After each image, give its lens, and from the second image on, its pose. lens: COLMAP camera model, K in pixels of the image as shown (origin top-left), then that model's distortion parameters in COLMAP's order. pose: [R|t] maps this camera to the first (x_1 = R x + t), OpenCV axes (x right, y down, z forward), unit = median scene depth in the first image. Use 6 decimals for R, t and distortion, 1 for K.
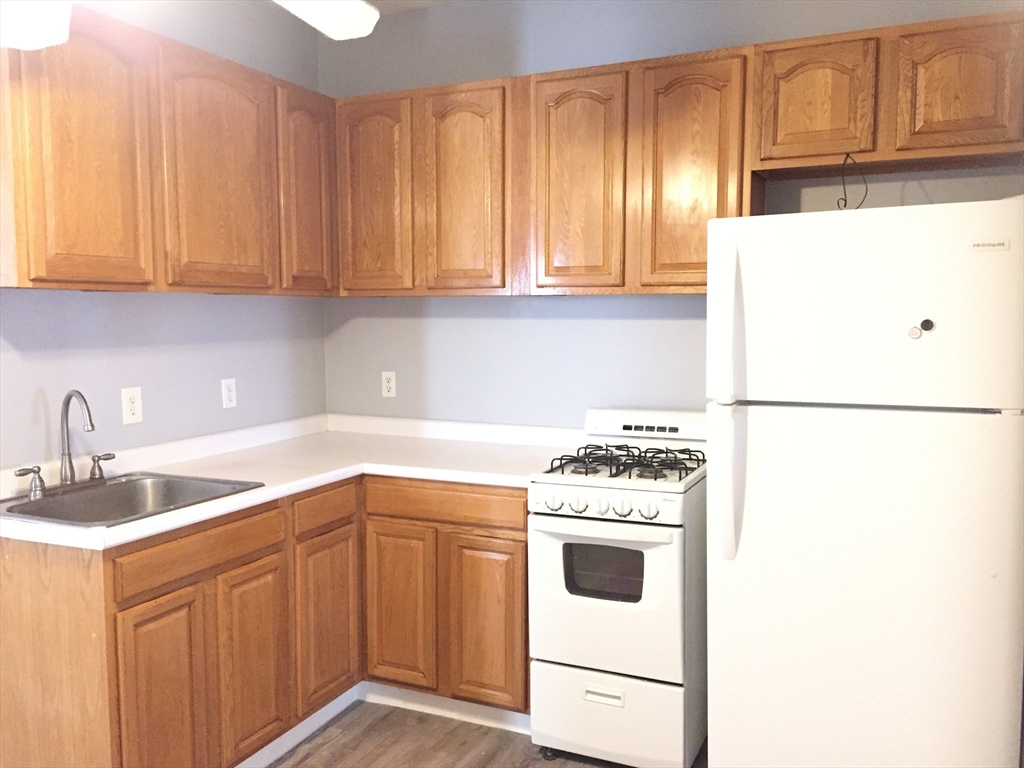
lens RADIAL K [[879.3, 0, 506.5], [0, 879.3, 383.7], [0, 0, 1]] dist [0.079732, -0.089844]
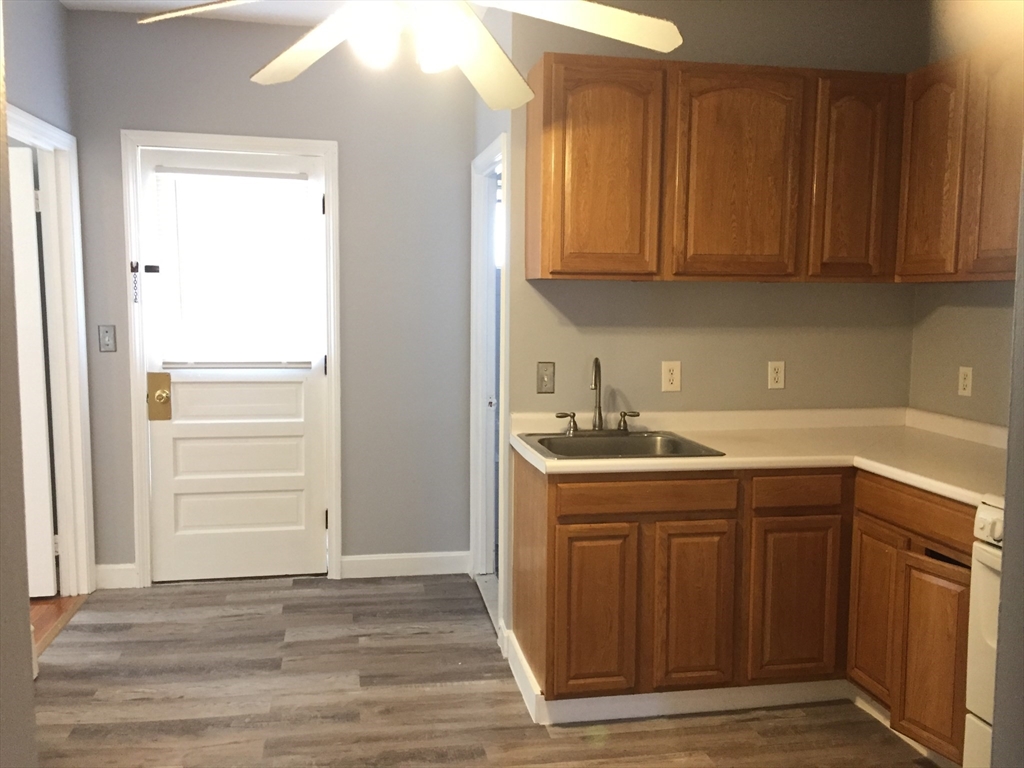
lens RADIAL K [[879.3, 0, 511.6], [0, 879.3, 383.5], [0, 0, 1]] dist [0.079732, -0.089844]
pose [[0.580162, 0.085841, -0.809965, 0.439060], [-0.078397, 0.995699, 0.049372, -0.007810], [0.810720, 0.034855, 0.584396, 0.138486]]
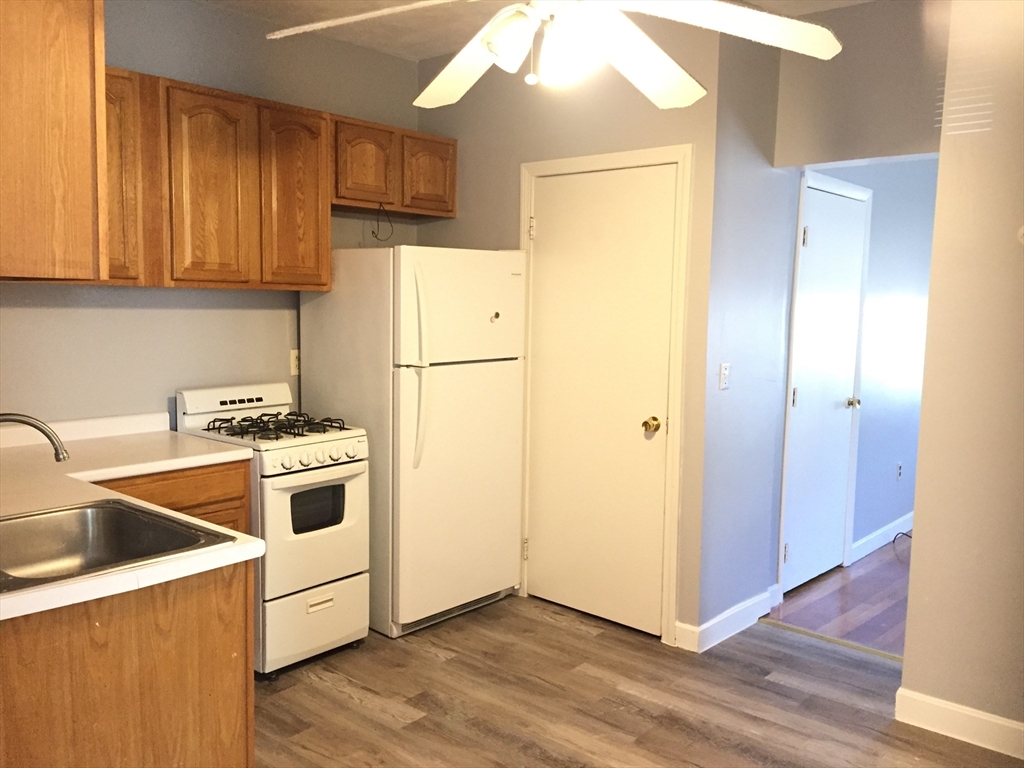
lens RADIAL K [[879.3, 0, 512.9], [0, 879.3, 382.5], [0, 0, 1]] dist [0.079732, -0.089844]
pose [[0.270613, -0.085474, 0.958886, -0.996378], [0.061934, 0.995533, 0.071262, -0.041765], [-0.960694, 0.040103, 0.274698, 0.355595]]
